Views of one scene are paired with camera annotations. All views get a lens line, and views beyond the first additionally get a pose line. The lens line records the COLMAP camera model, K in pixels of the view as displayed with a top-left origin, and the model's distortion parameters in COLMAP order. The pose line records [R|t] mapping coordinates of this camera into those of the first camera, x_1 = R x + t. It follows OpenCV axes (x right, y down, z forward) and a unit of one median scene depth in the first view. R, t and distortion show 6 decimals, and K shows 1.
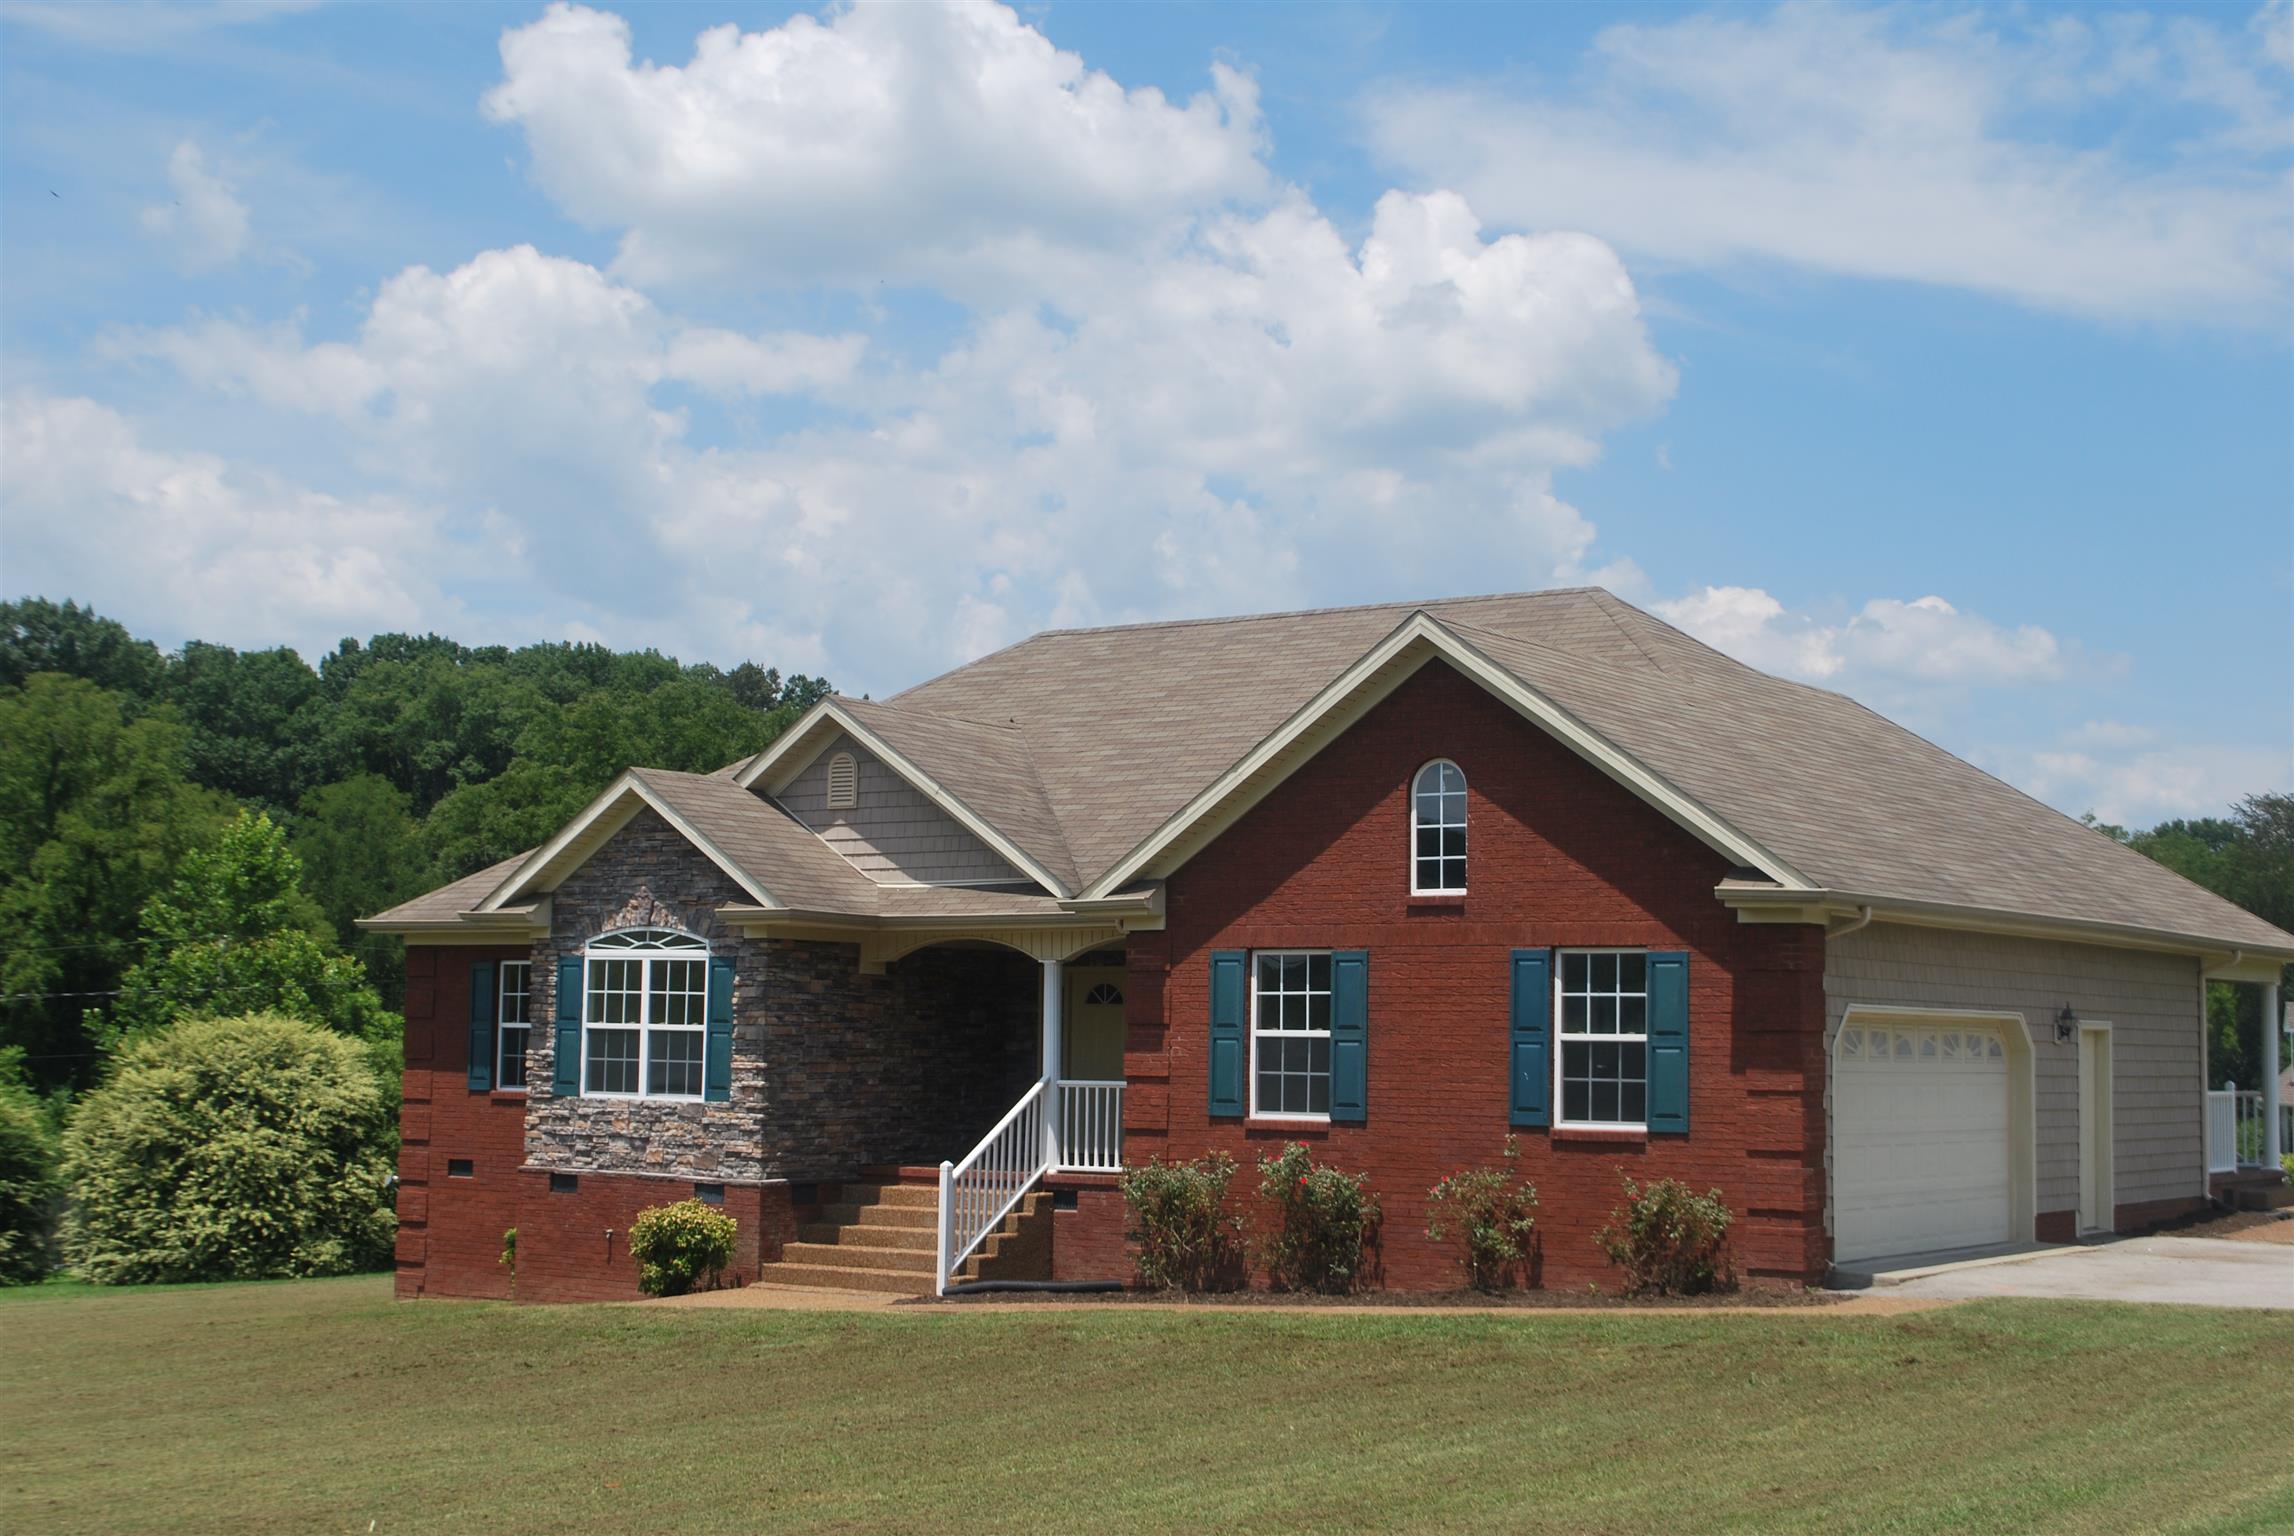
lens RADIAL K [[3063.2, 0, 1147.0], [0, 3063.2, 768.0], [0, 0, 1]] dist [-0.025611, -0.059940]
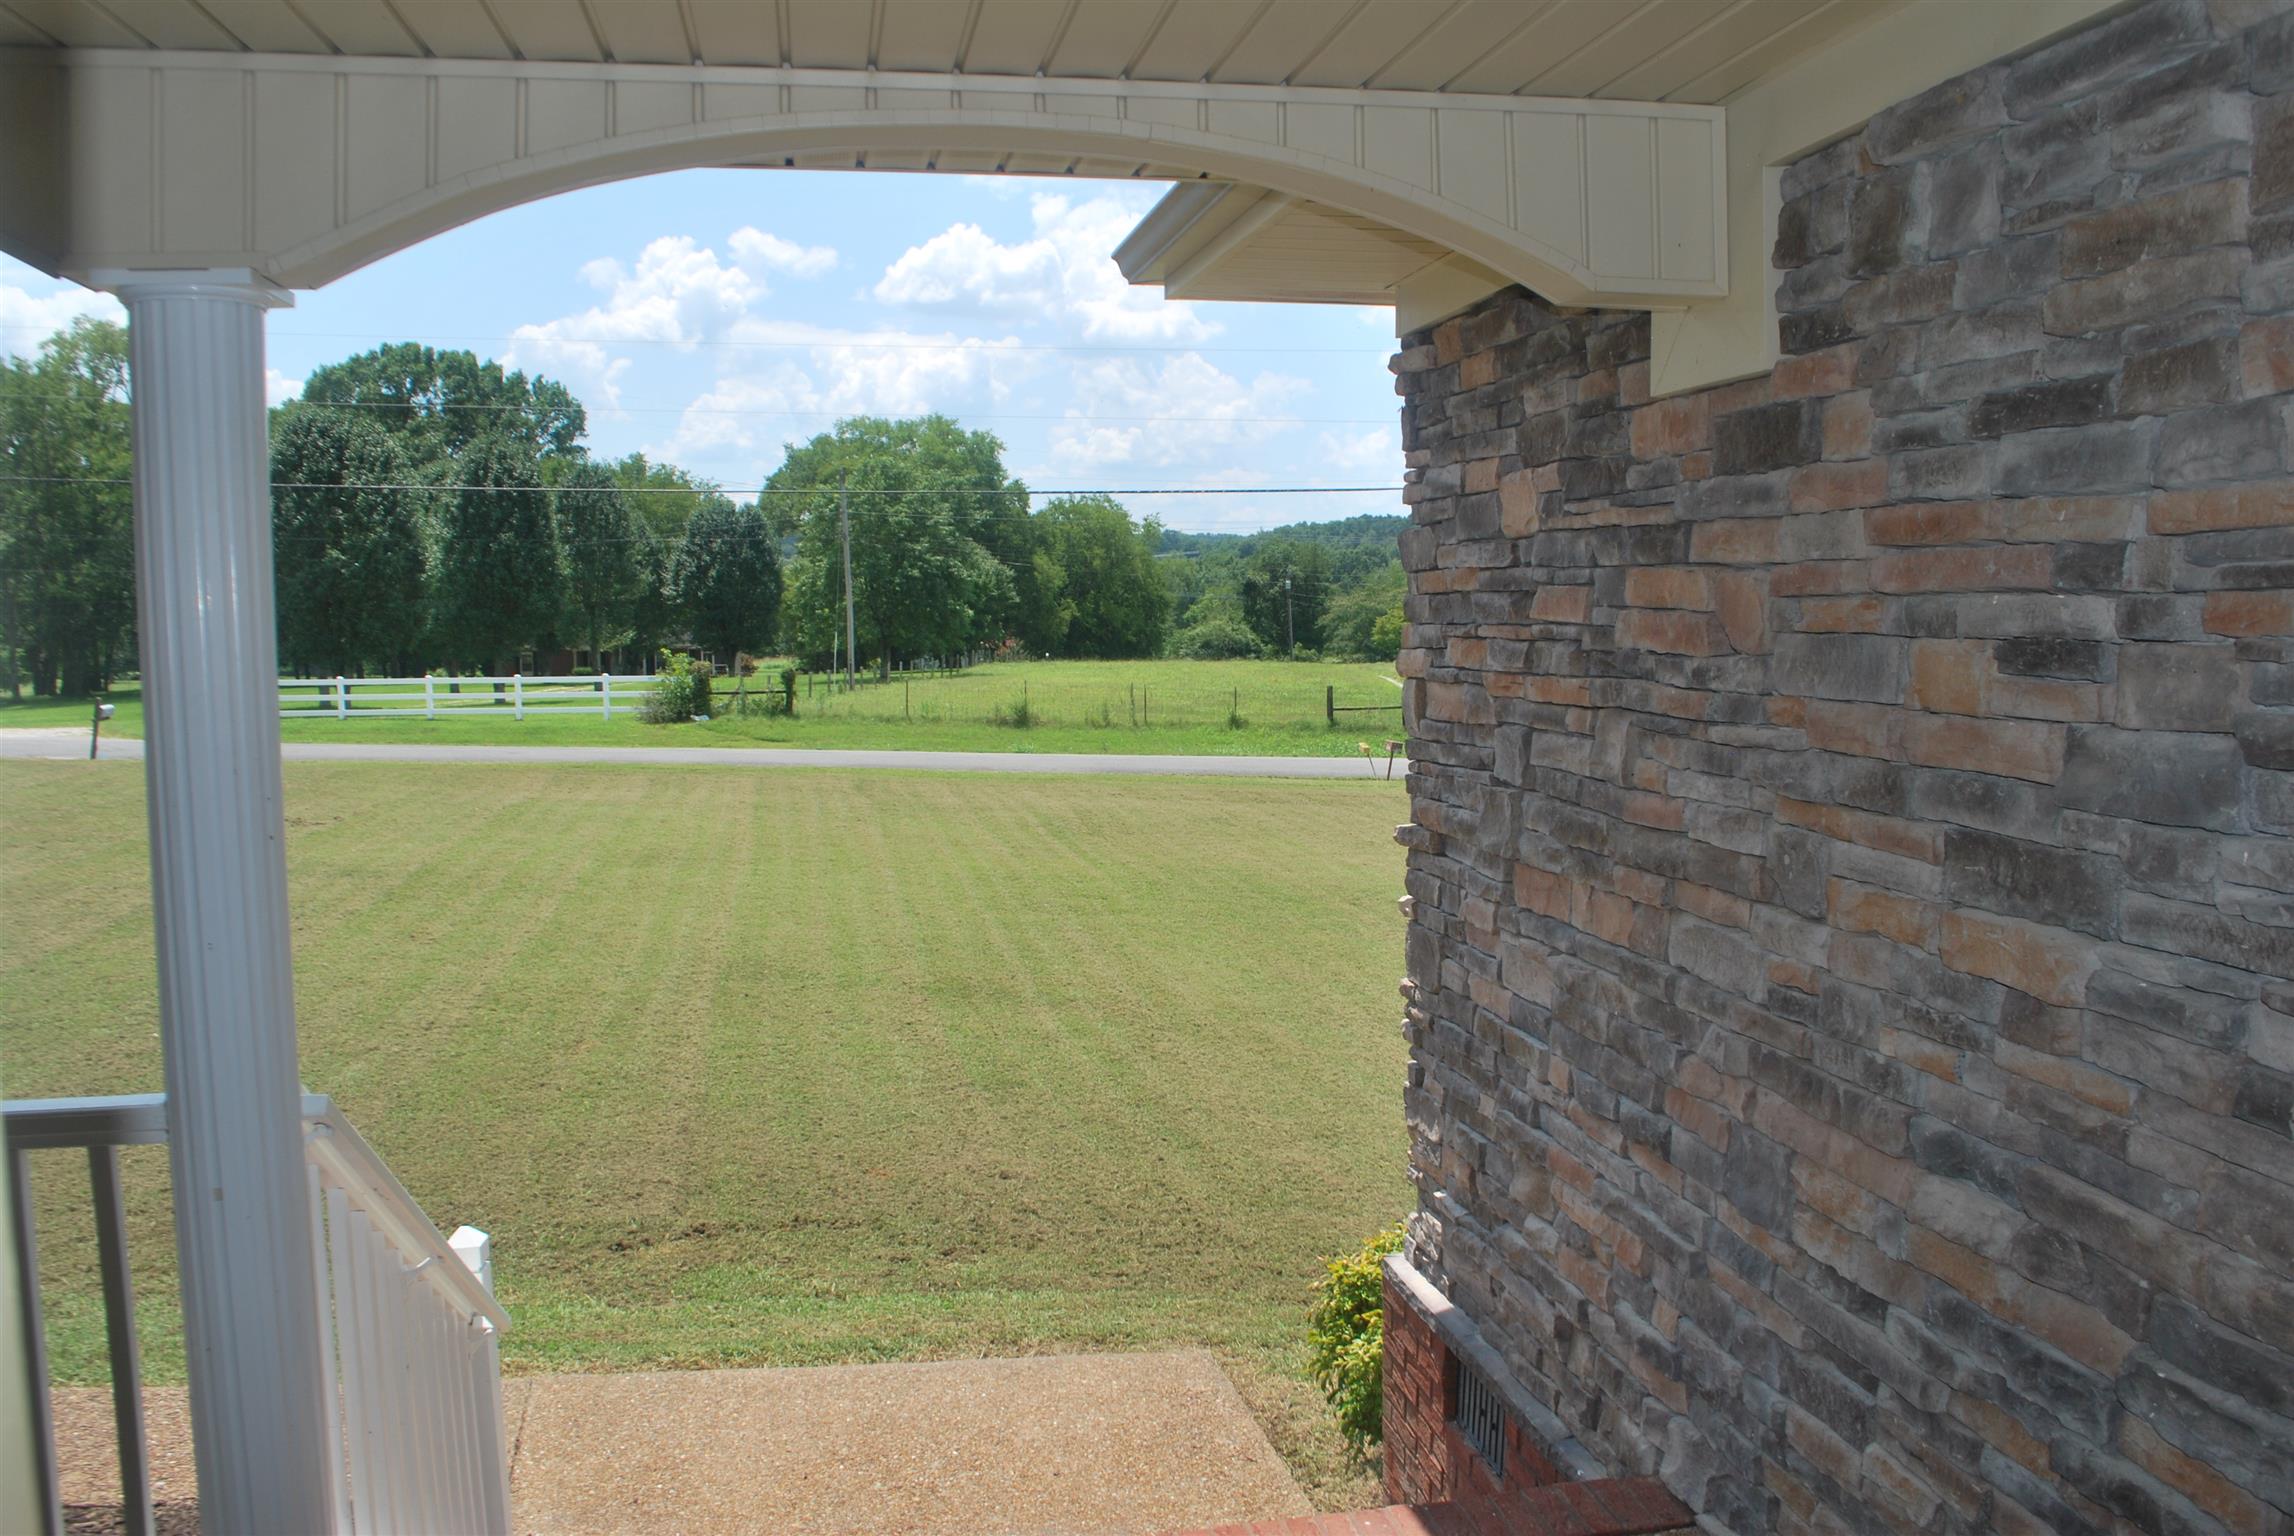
lens RADIAL K [[1802.4, 0, 1147.0], [0, 1802.4, 768.0], [0, 0, 1]] dist [-0.087045, -0.002521]
pose [[-0.716023, 0.056452, -0.695790, -0.001819], [0.066026, 0.997733, 0.013004, 0.084691], [0.694947, -0.036629, -0.718127, 1.050345]]
